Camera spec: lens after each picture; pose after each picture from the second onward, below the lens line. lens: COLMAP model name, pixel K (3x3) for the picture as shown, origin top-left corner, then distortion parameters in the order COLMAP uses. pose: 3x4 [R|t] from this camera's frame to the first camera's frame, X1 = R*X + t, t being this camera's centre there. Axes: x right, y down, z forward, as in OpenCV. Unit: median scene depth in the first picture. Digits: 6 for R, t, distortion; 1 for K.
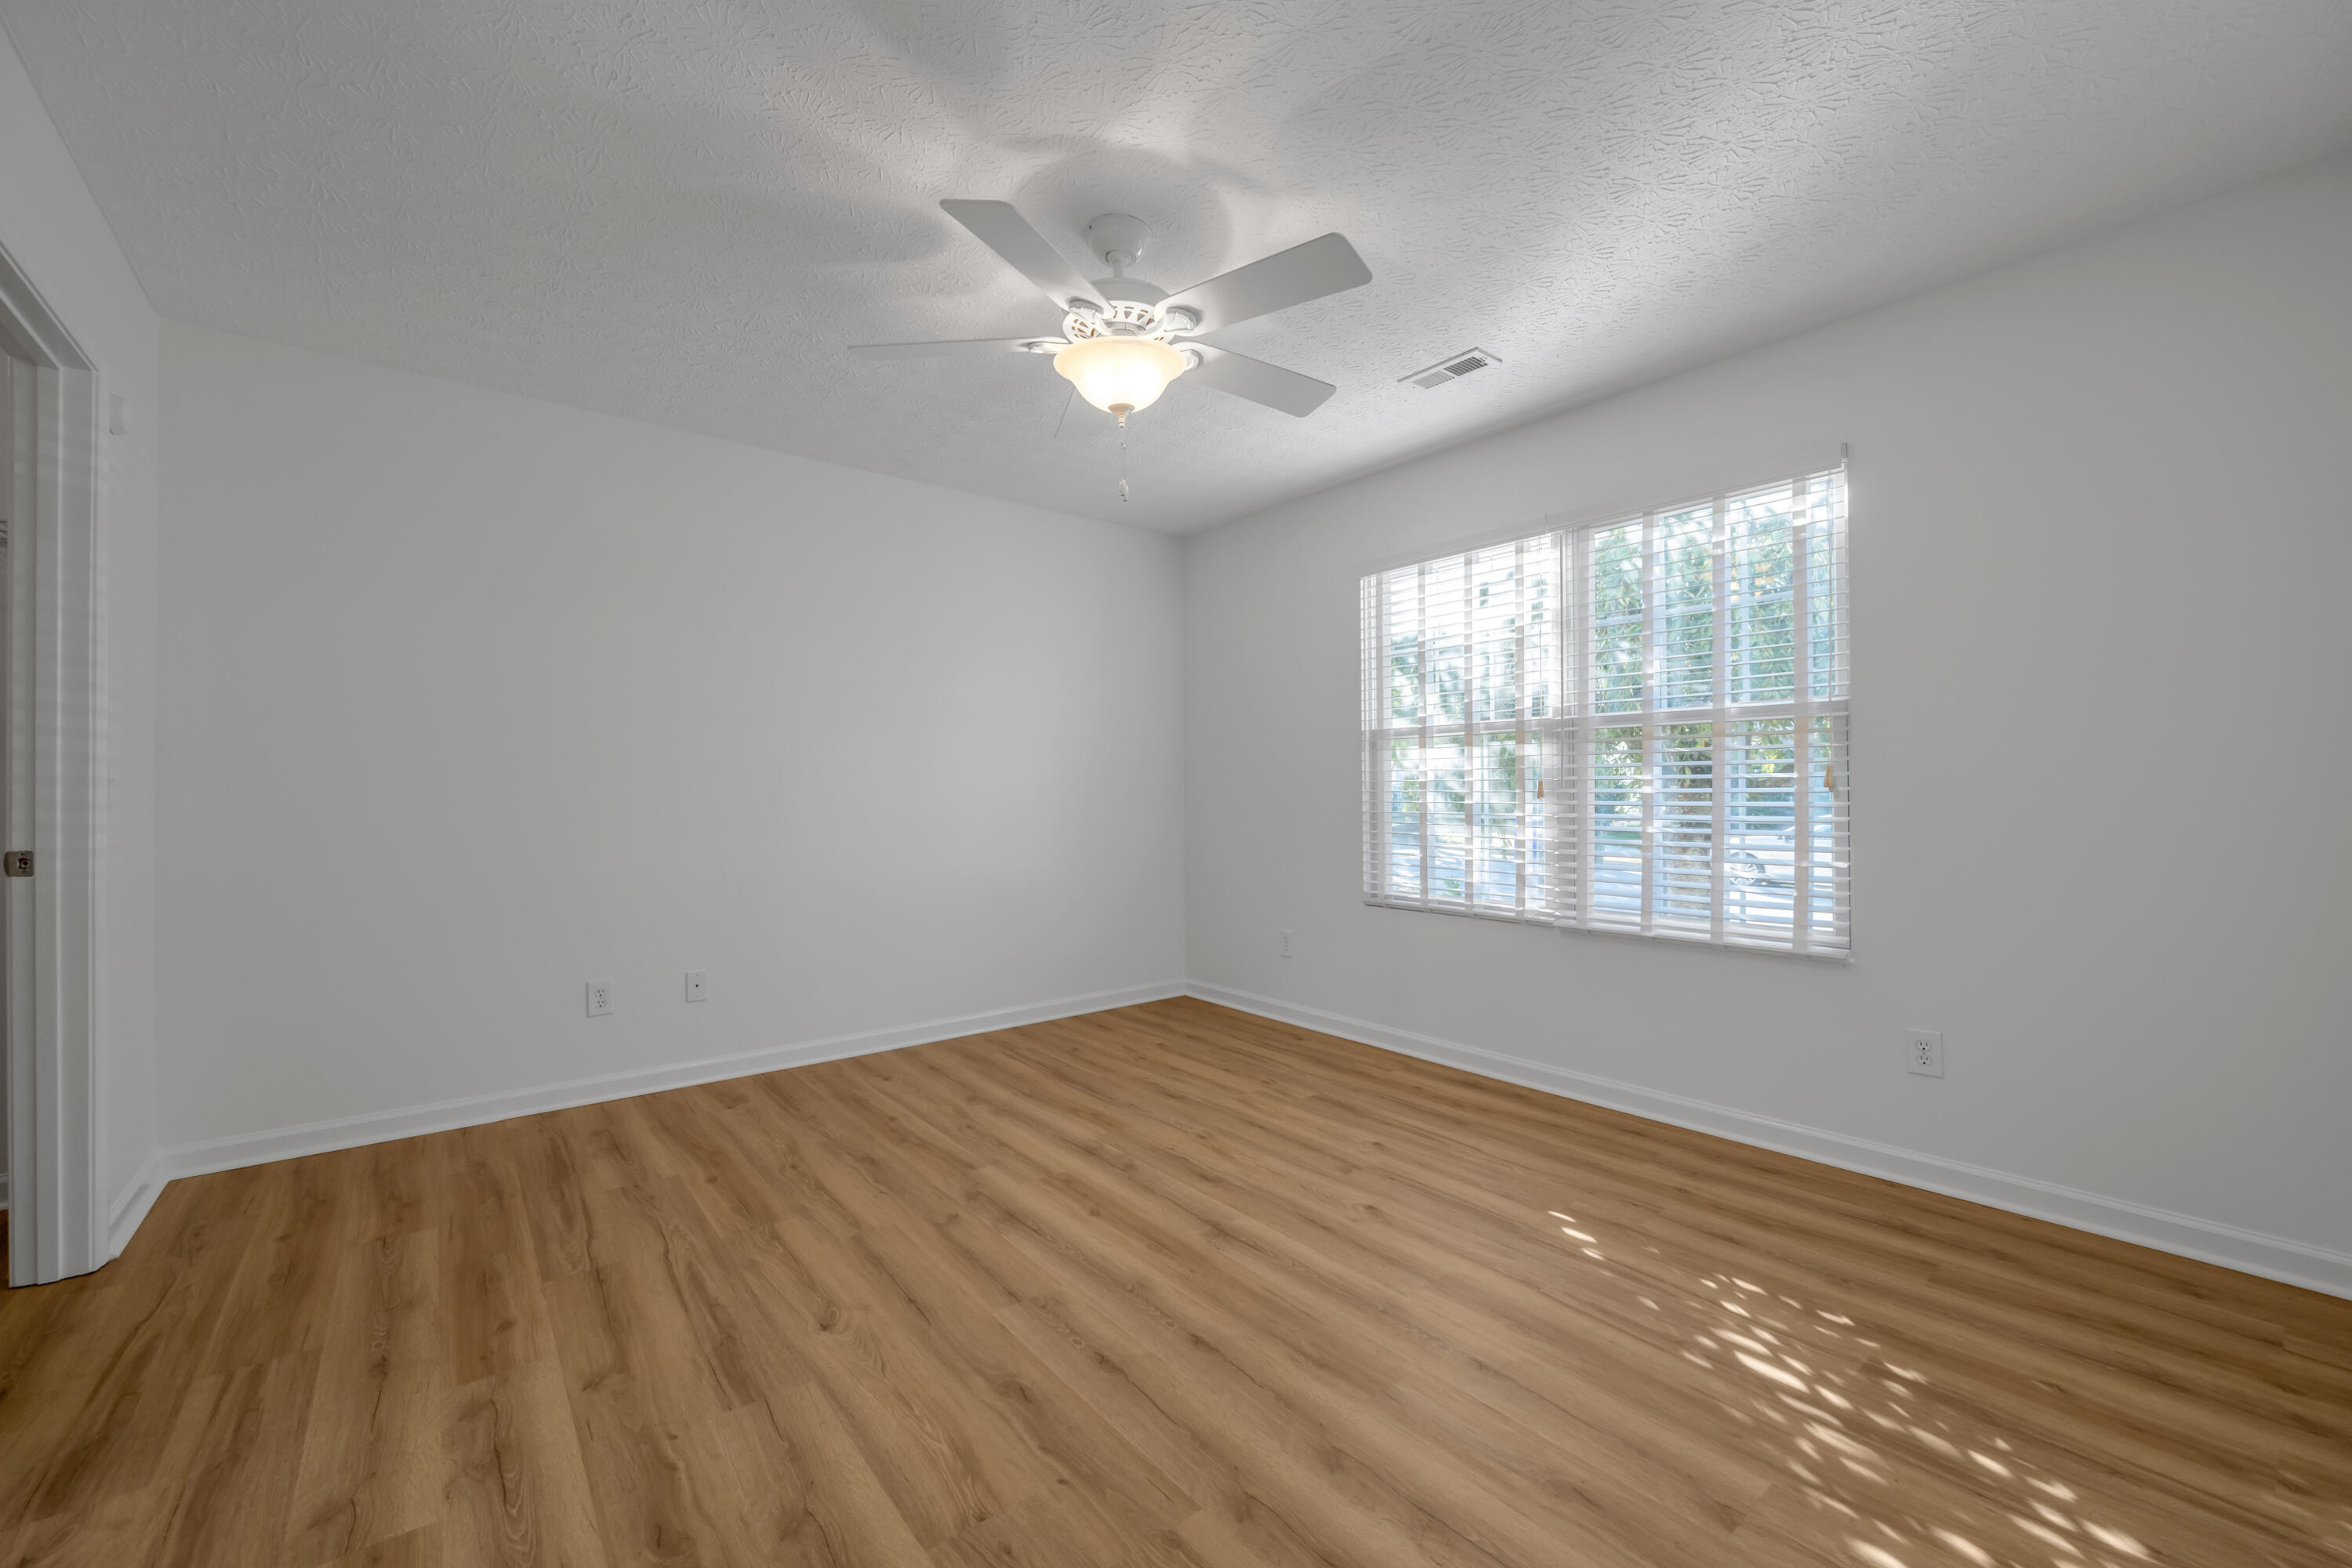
lens RADIAL K [[938.1, 0, 1186.1], [0, 938.1, 777.2], [0, 0, 1]] dist [-0.005098, -0.000106]
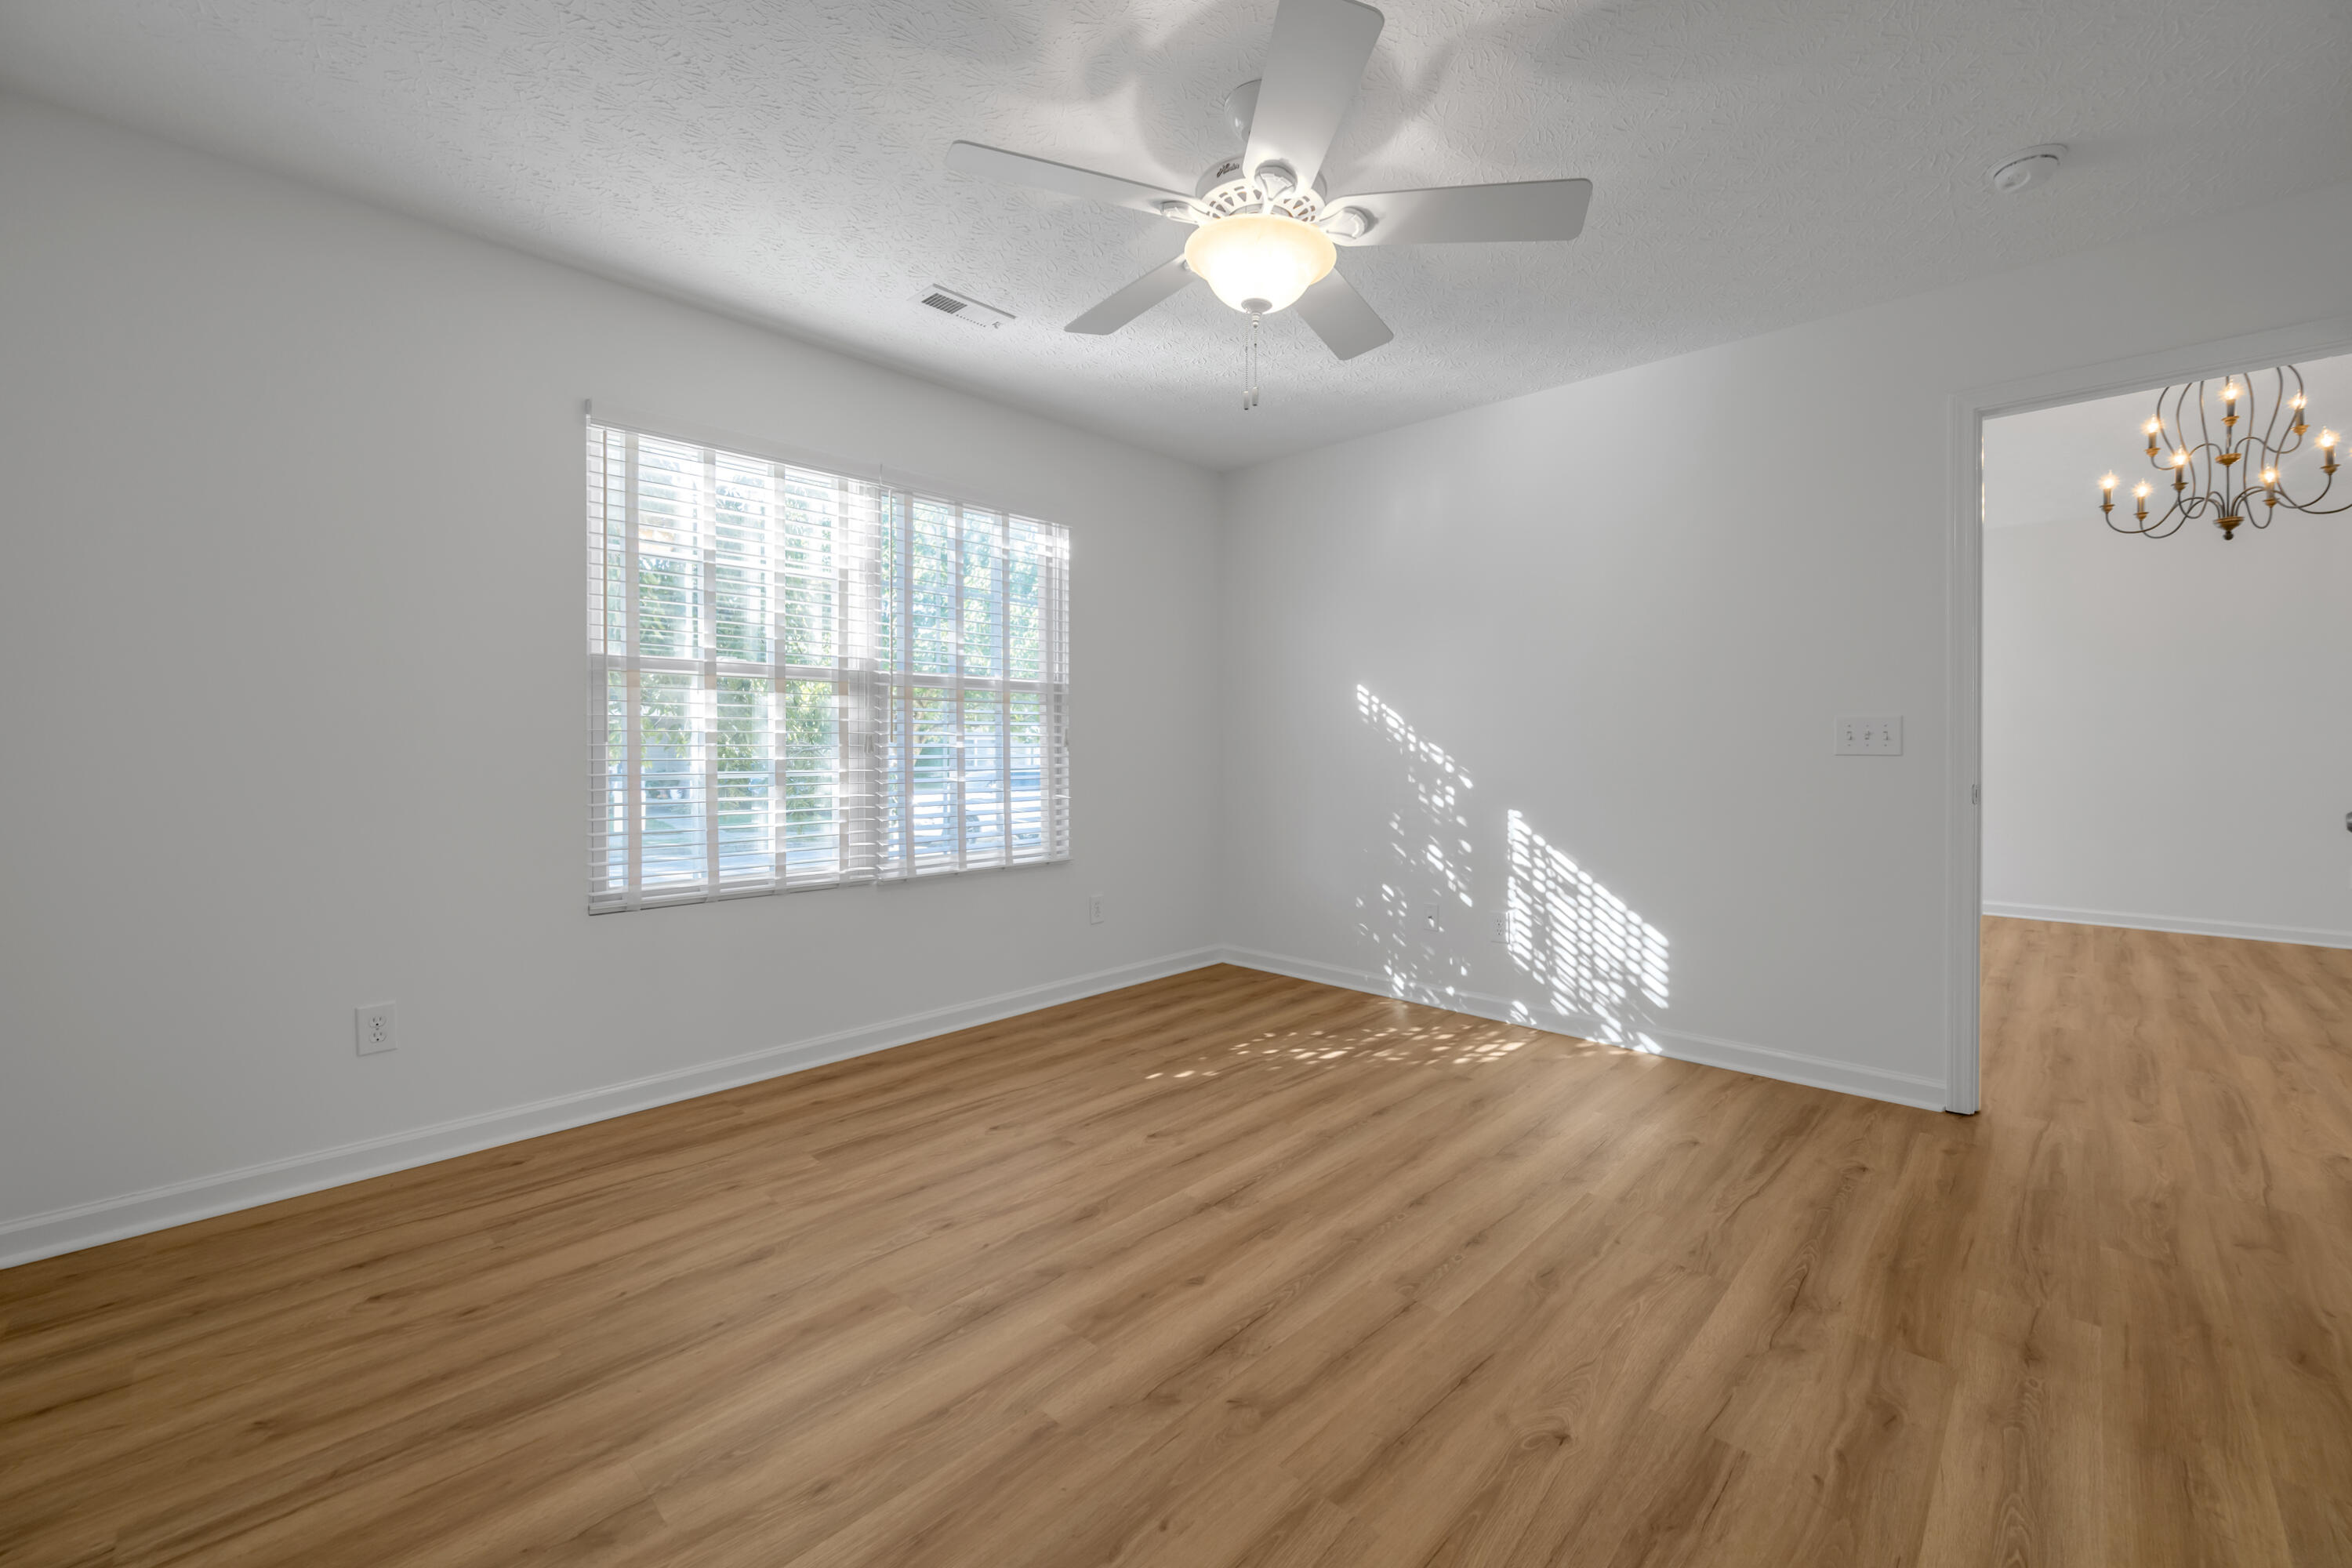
lens RADIAL K [[959.2, 0, 1168.3], [0, 959.2, 739.0], [0, 0, 1]] dist [-0.004985, 0.000139]
pose [[-0.124268, 0.009492, 0.992203, -0.895434], [-0.014723, 0.999827, -0.011409, 0.020163], [-0.992139, -0.016026, -0.124106, 1.129861]]
